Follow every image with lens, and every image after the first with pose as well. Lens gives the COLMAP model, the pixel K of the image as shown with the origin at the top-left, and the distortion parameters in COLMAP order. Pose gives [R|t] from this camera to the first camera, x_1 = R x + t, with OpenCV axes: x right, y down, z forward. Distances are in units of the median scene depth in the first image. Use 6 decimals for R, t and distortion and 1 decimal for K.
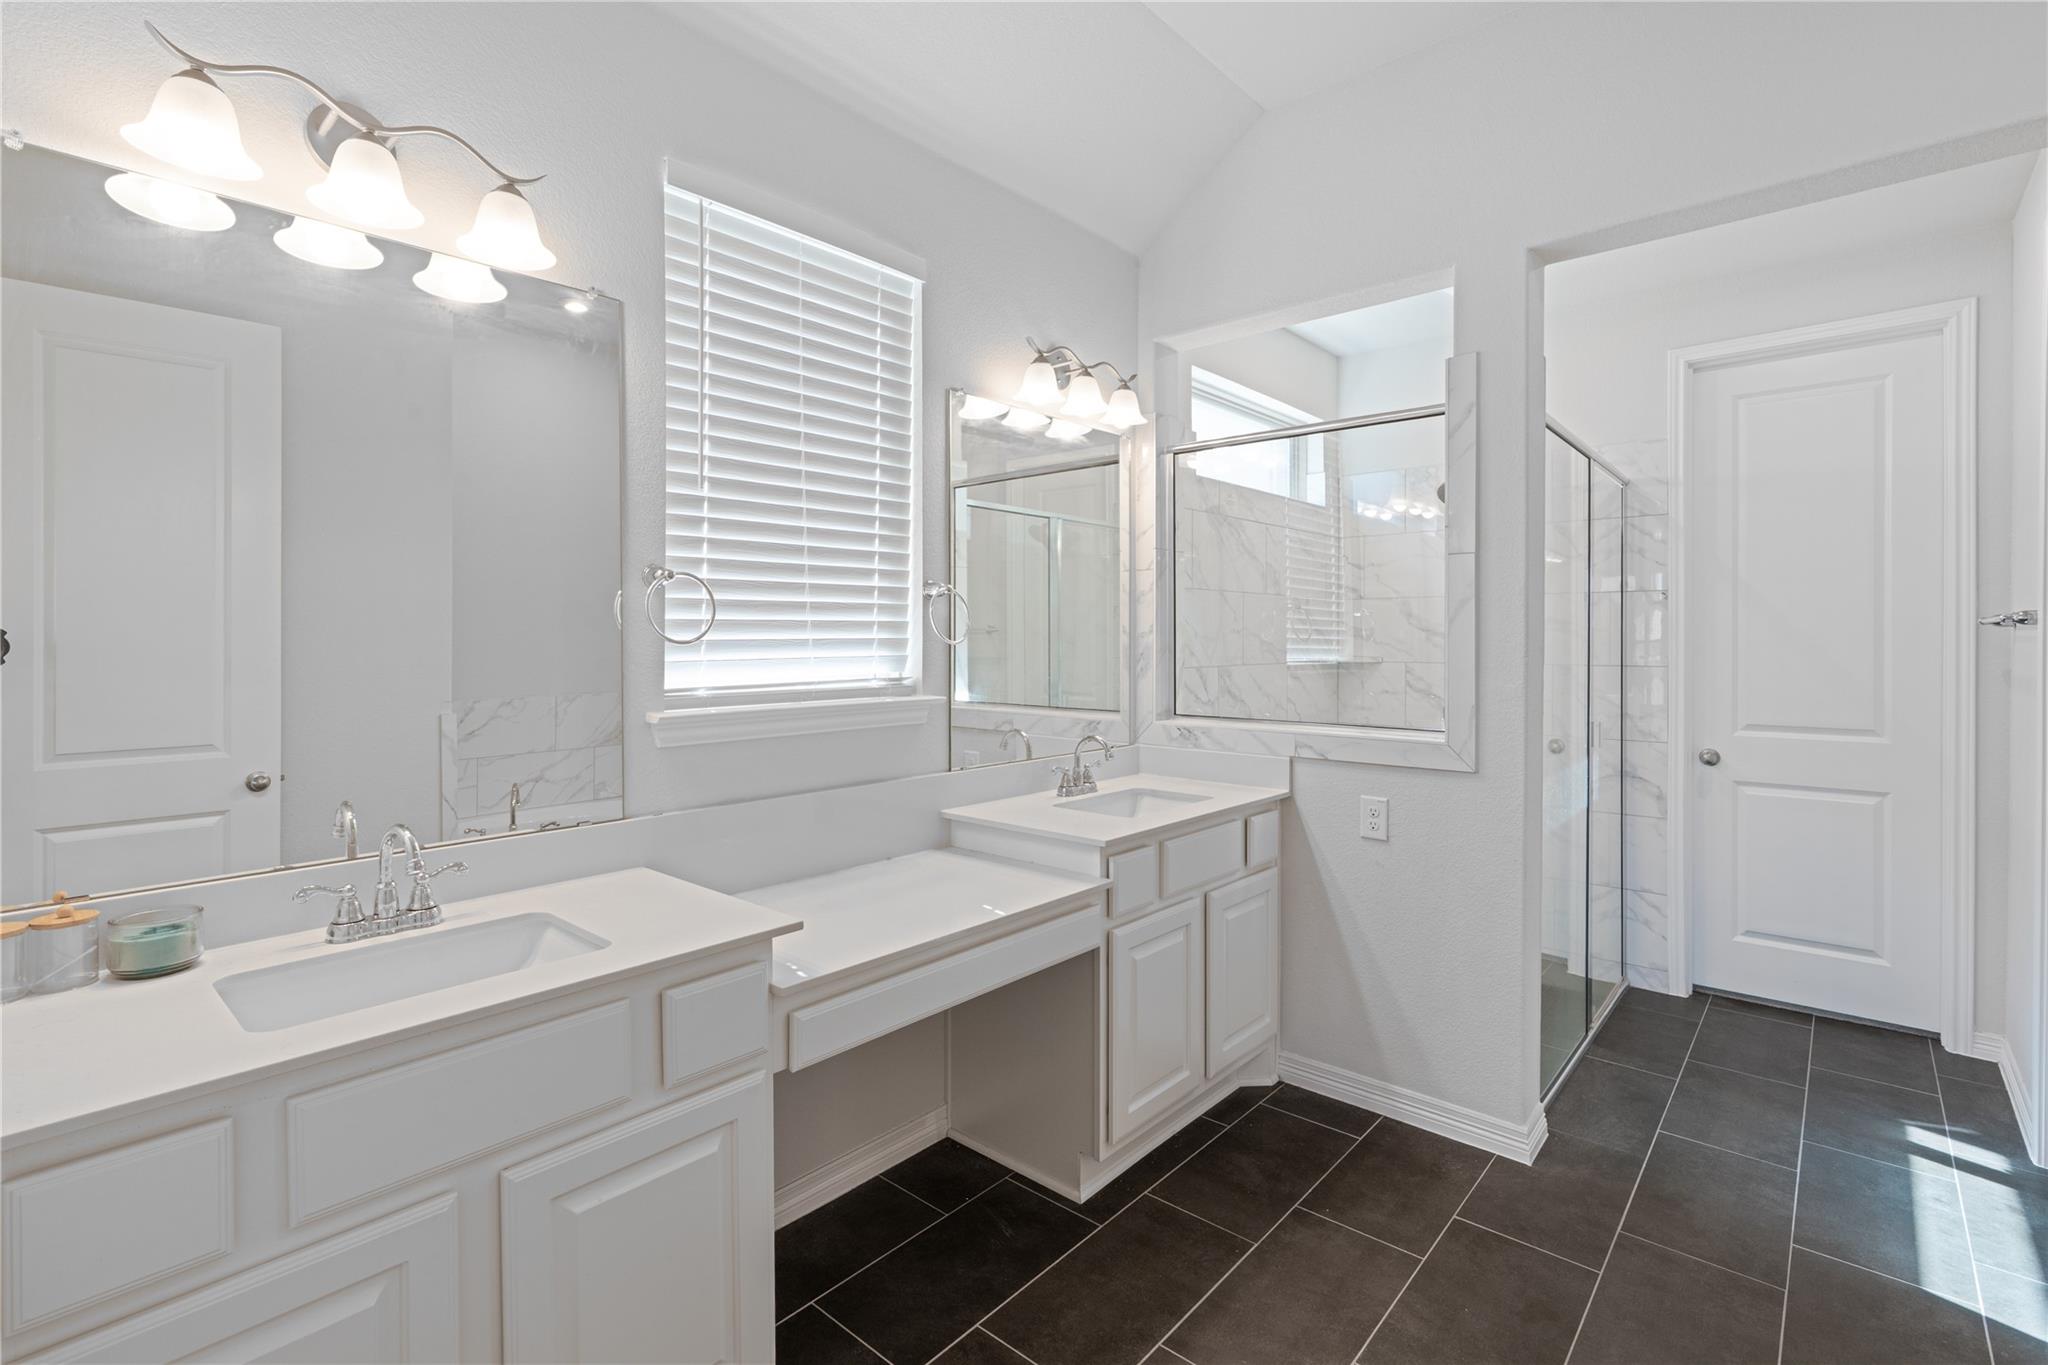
lens RADIAL K [[943.3, 0, 1012.5], [0, 943.3, 644.6], [0, 0, 1]] dist [-0.011017, 0.002369]
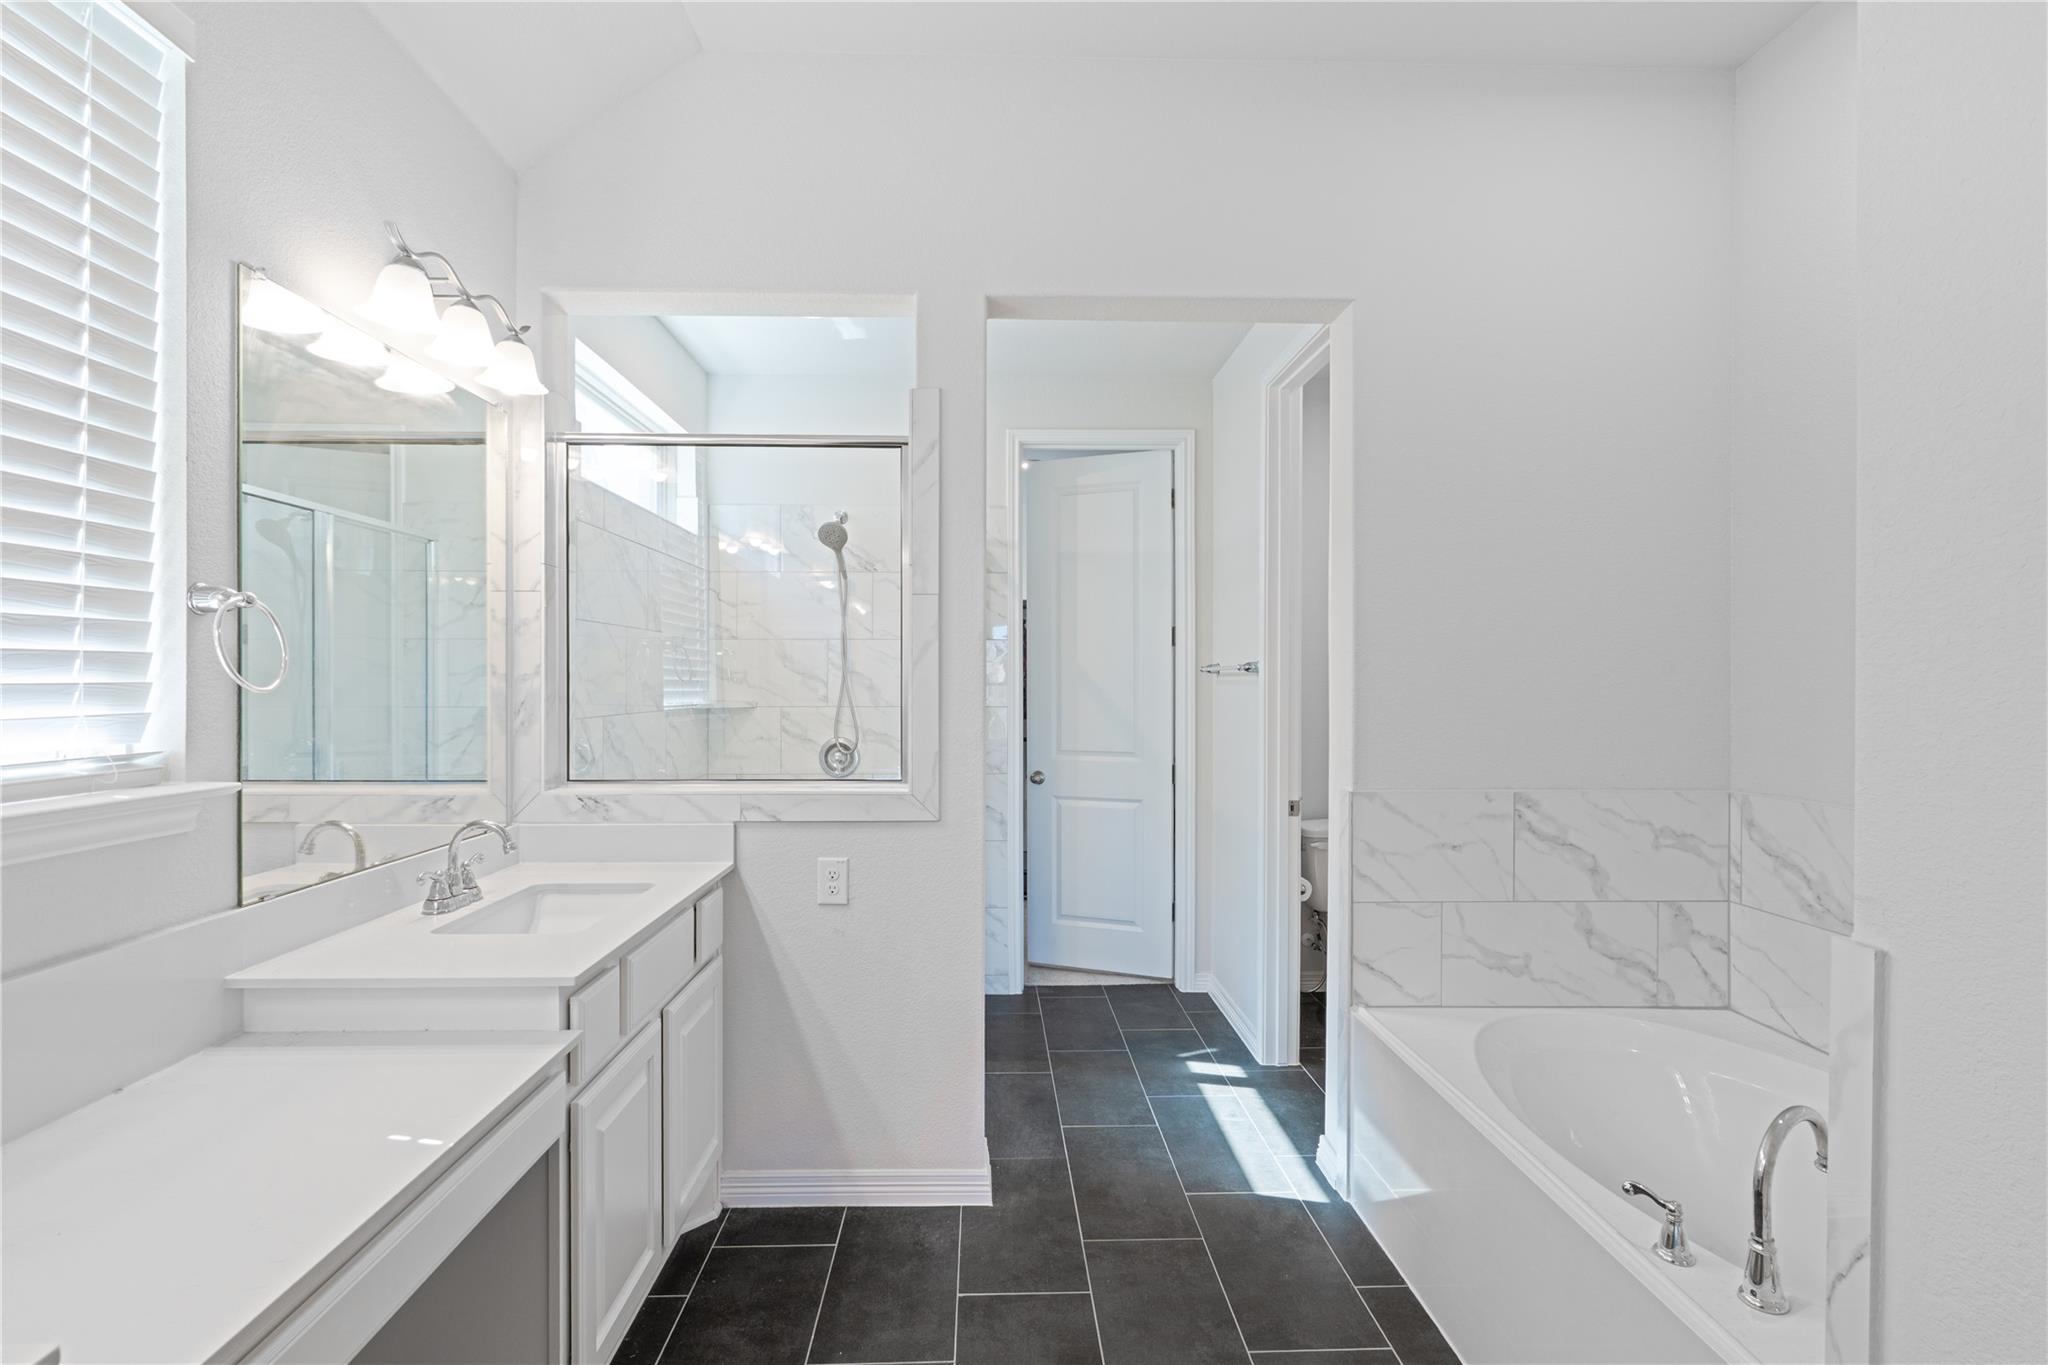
lens RADIAL K [[943.3, 0, 1016.6], [0, 943.3, 683.9], [0, 0, 1]] dist [-0.011017, 0.002369]
pose [[0.721437, -0.000834, 0.692480, -0.116974], [0.001946, 0.999998, -0.000823, -0.004342], [-0.692478, 0.001942, 0.721437, 0.228120]]
